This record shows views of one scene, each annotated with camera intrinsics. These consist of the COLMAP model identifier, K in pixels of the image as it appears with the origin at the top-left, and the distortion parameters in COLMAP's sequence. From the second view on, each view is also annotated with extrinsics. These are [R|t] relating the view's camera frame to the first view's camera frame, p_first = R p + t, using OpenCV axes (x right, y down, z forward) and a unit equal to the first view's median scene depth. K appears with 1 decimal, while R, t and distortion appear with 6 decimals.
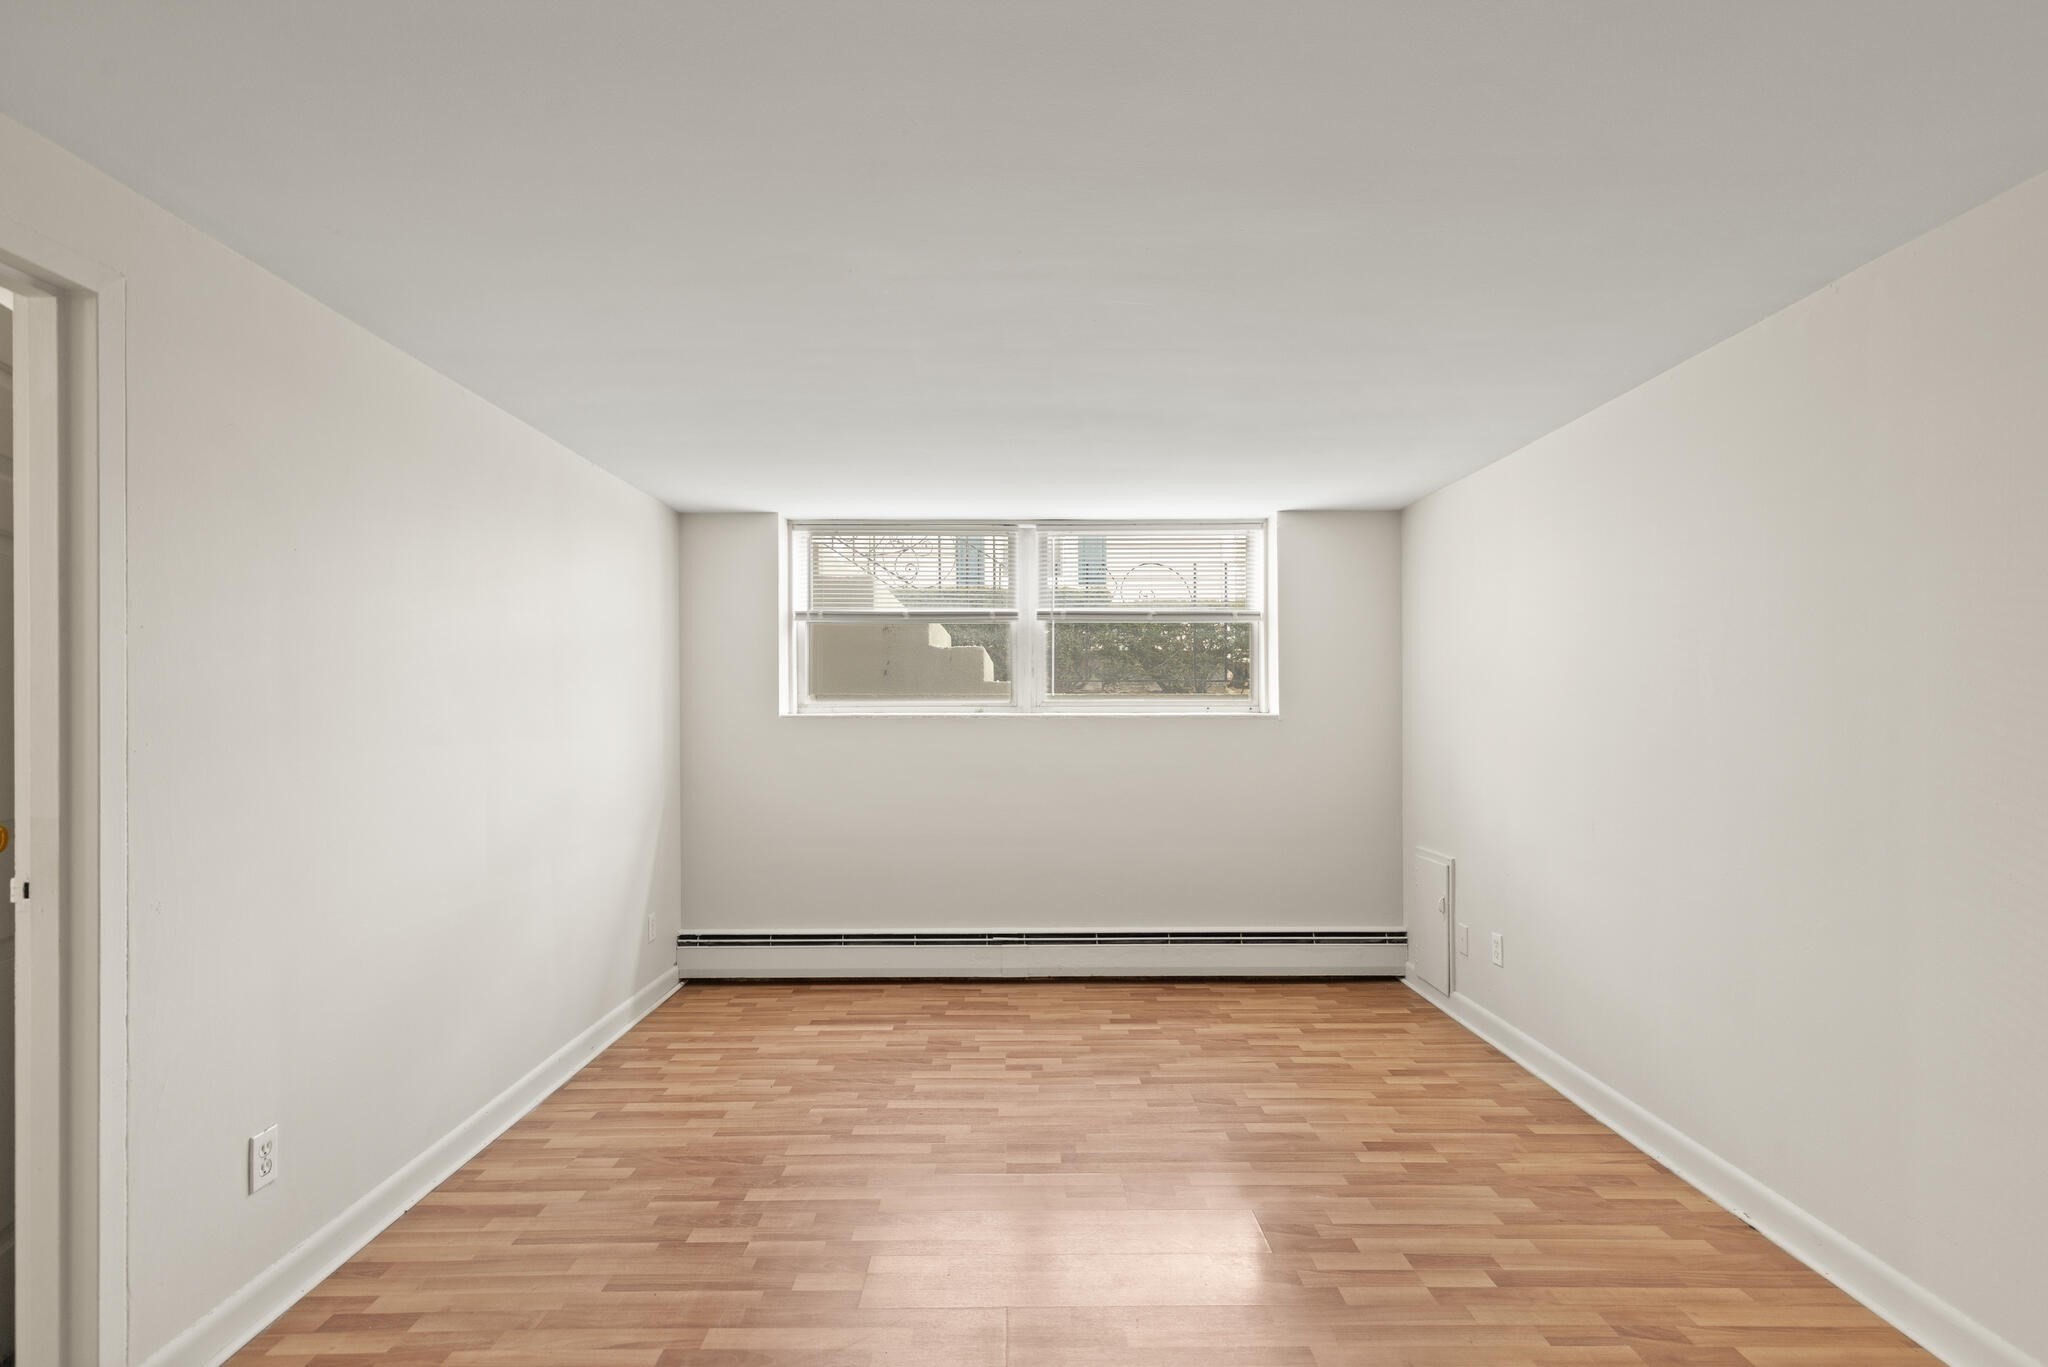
lens RADIAL K [[932.2, 0, 1025.7], [0, 932.2, 703.9], [0, 0, 1]] dist [0.005565, -0.001130]
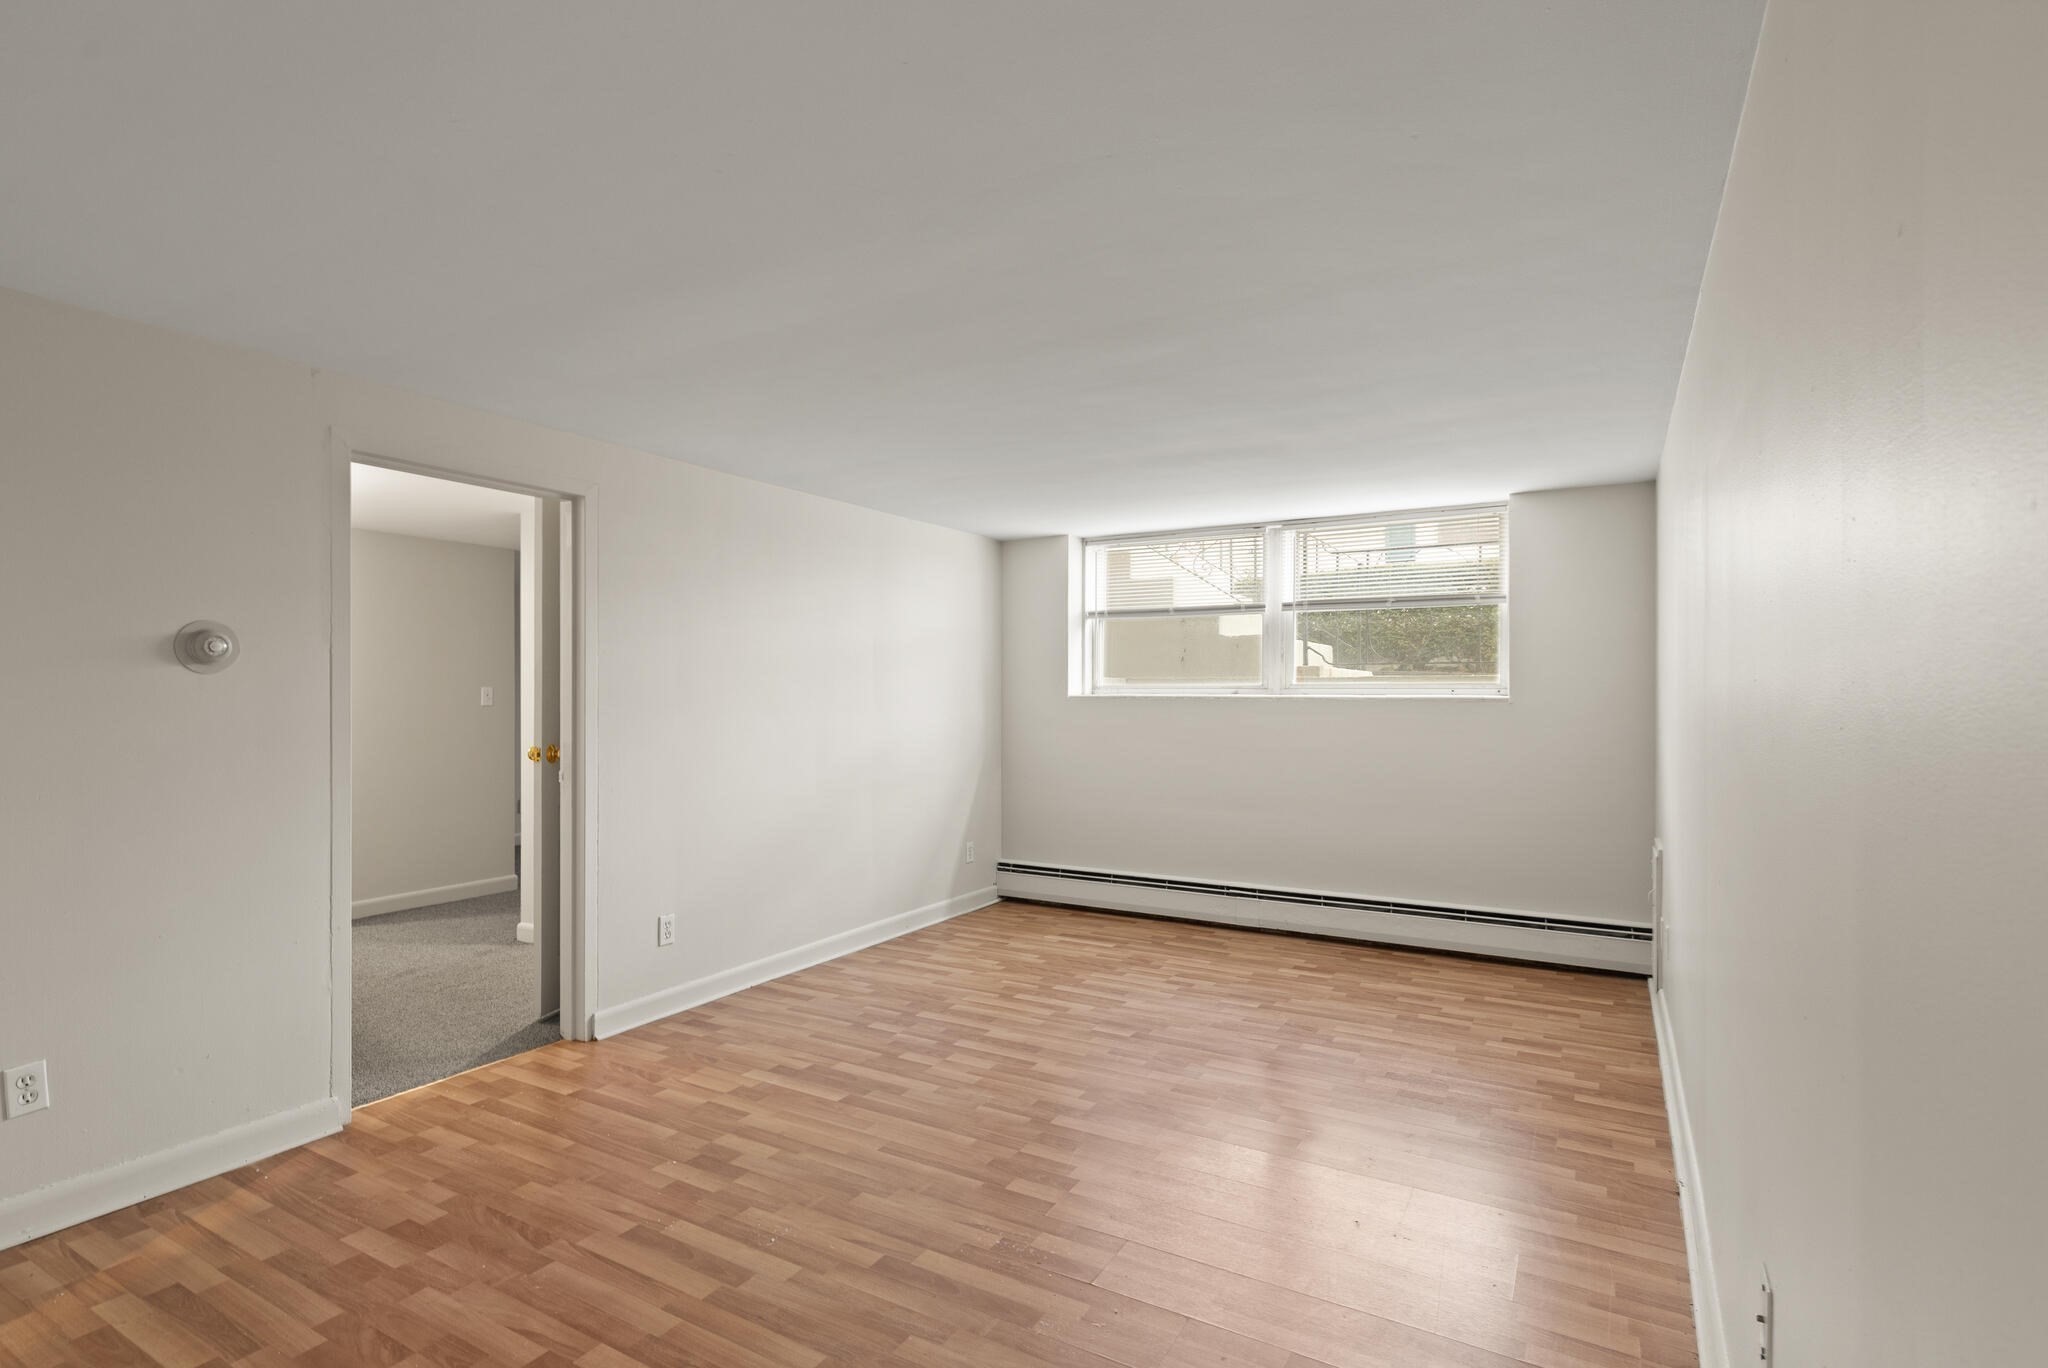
lens RADIAL K [[956.1, 0, 1073.4], [0, 956.1, 686.6], [0, 0, 1]] dist [-0.000342, -0.000659]
pose [[0.876905, -0.000266, -0.480663, 0.422910], [0.000774, 0.999999, 0.000859, -0.001276], [0.480662, -0.001126, 0.876905, -0.148467]]
